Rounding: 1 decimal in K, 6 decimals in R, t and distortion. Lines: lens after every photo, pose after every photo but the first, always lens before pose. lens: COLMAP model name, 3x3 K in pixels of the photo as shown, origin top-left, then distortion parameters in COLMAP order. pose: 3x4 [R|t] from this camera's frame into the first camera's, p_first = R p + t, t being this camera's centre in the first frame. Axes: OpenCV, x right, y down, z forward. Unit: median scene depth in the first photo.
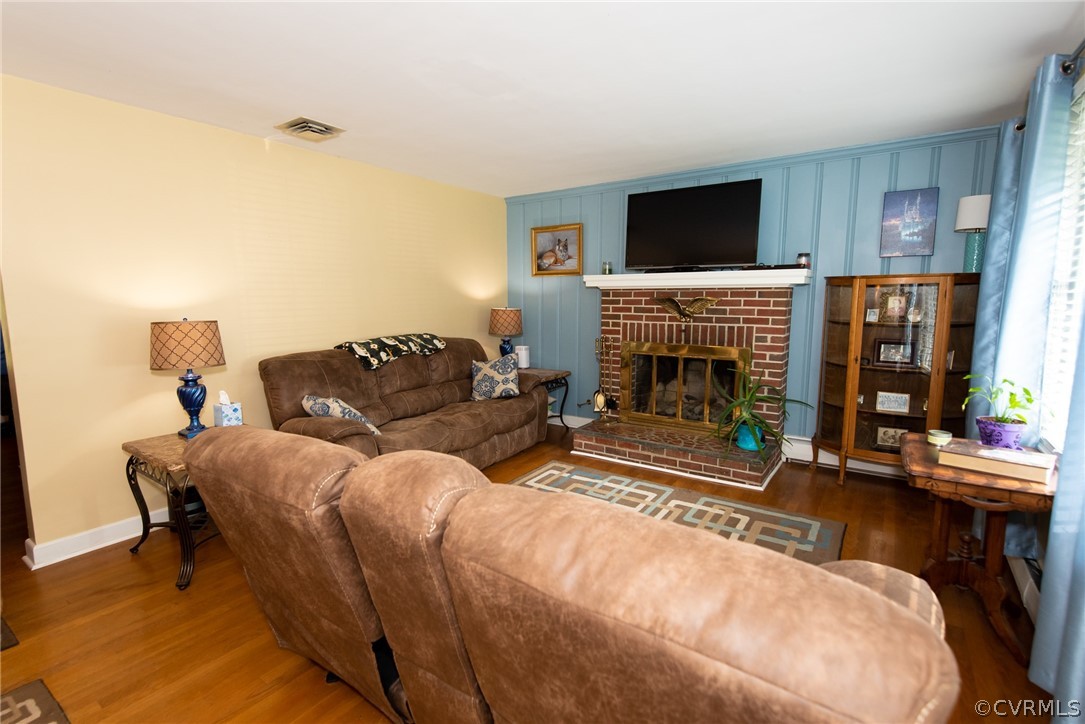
lens RADIAL K [[522.3, 0, 522.0], [0, 522.3, 364.2], [0, 0, 1]] dist [0.000796, 0.000210]
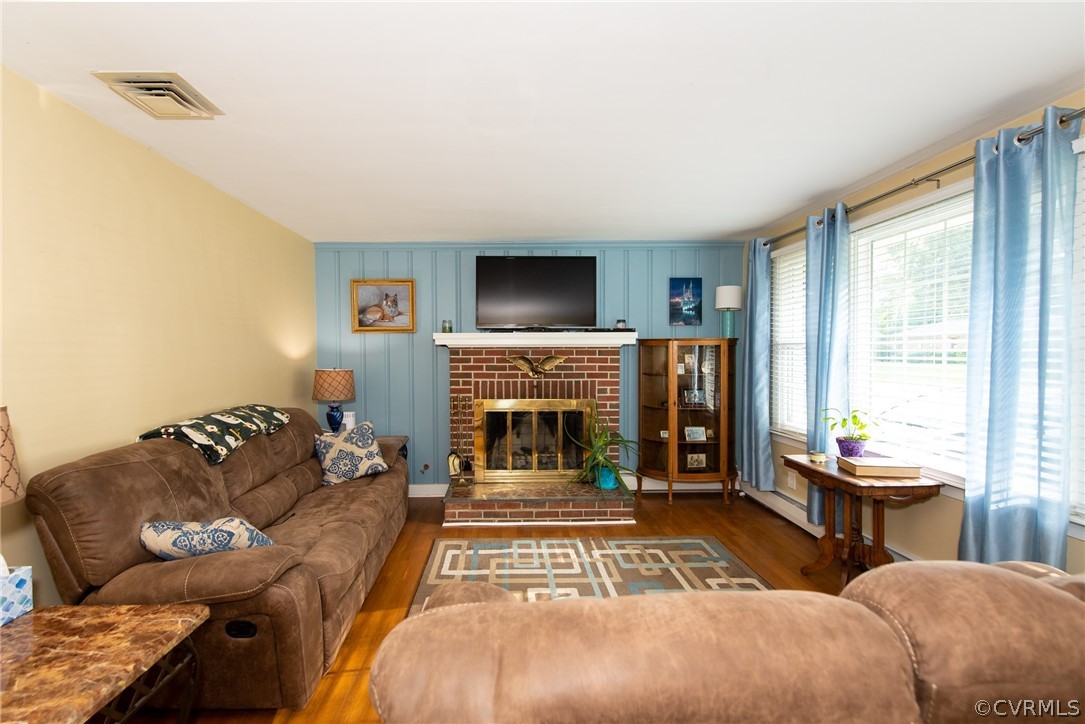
lens RADIAL K [[483.4, 0, 521.1], [0, 483.4, 364.4], [0, 0, 1]] dist [0.000063, 0.000160]
pose [[0.796095, -0.014423, 0.605000, -0.344336], [0.079893, 0.993471, -0.081444, -0.034016], [-0.599875, 0.113172, 0.792049, 0.252282]]
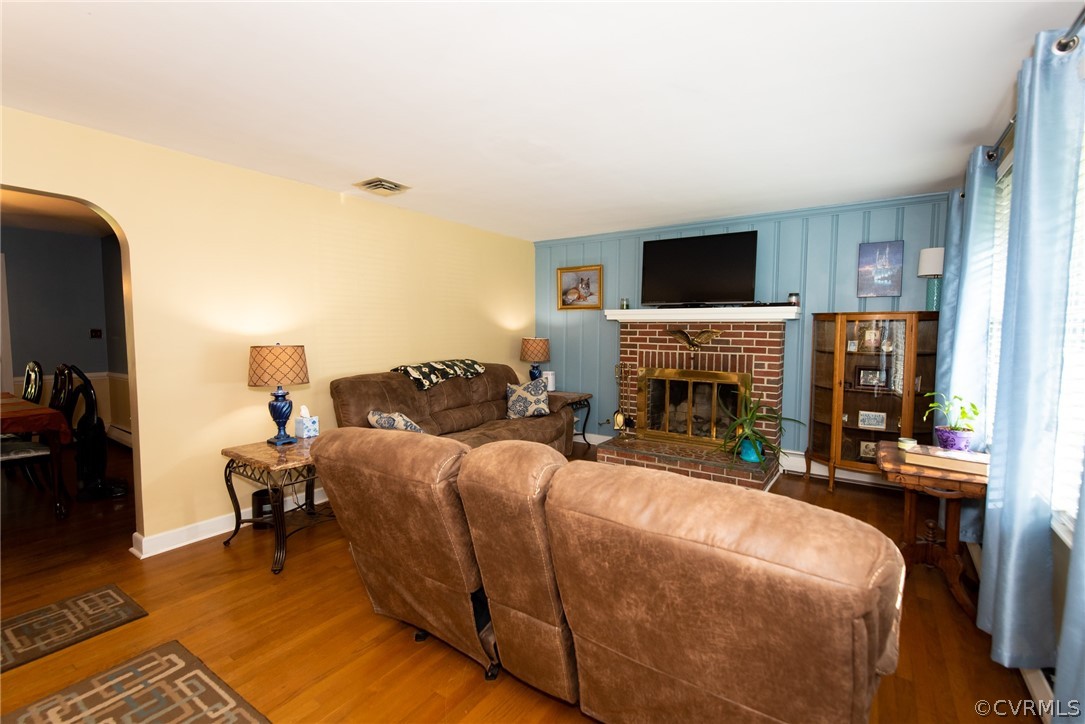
lens RADIAL K [[495.7, 0, 542.5], [0, 495.7, 362.0], [0, 0, 1]] dist [0.000318, 0.000045]
pose [[0.999705, 0.007060, 0.023257, -0.052109], [-0.005616, 0.998086, -0.061586, 0.014387], [-0.023647, 0.061437, 0.997831, -0.092058]]
